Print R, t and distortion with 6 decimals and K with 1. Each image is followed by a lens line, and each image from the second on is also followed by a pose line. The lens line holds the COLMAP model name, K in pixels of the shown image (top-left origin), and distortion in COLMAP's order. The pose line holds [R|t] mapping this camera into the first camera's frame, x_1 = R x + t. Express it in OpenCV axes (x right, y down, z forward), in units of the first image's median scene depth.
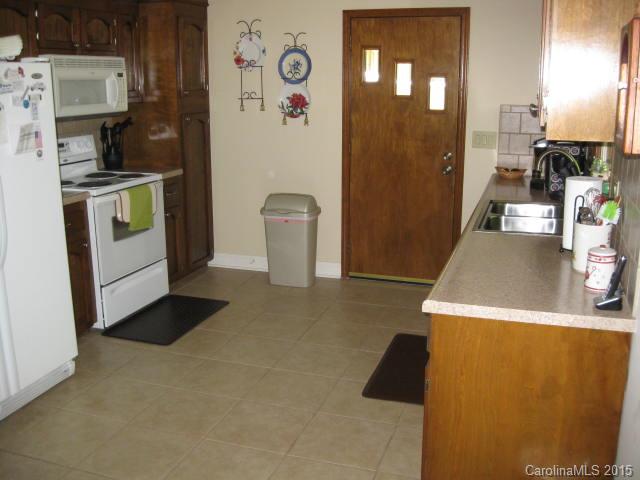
lens RADIAL K [[656.8, 0, 320.0], [0, 656.8, 240.0], [0, 0, 1]] dist [-0.109804, 0.026780]
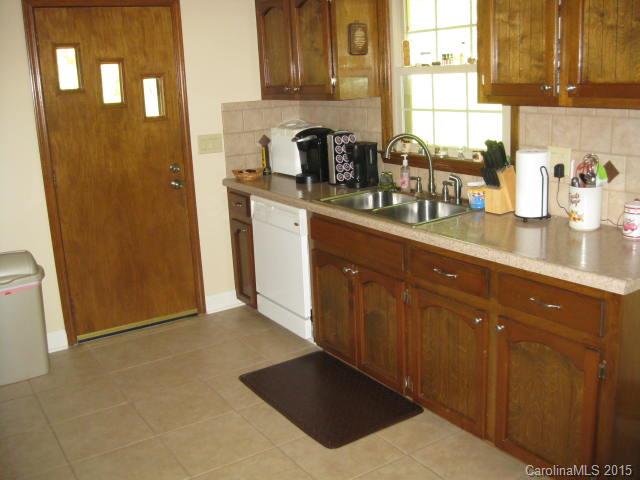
lens RADIAL K [[656.8, 0, 320.0], [0, 656.8, 240.0], [0, 0, 1]] dist [-0.109804, 0.026780]
pose [[0.626815, -0.220516, 0.747312, -0.353843], [0.235925, 0.967806, 0.087695, -0.067152], [-0.742591, 0.121341, 0.658661, 0.300017]]
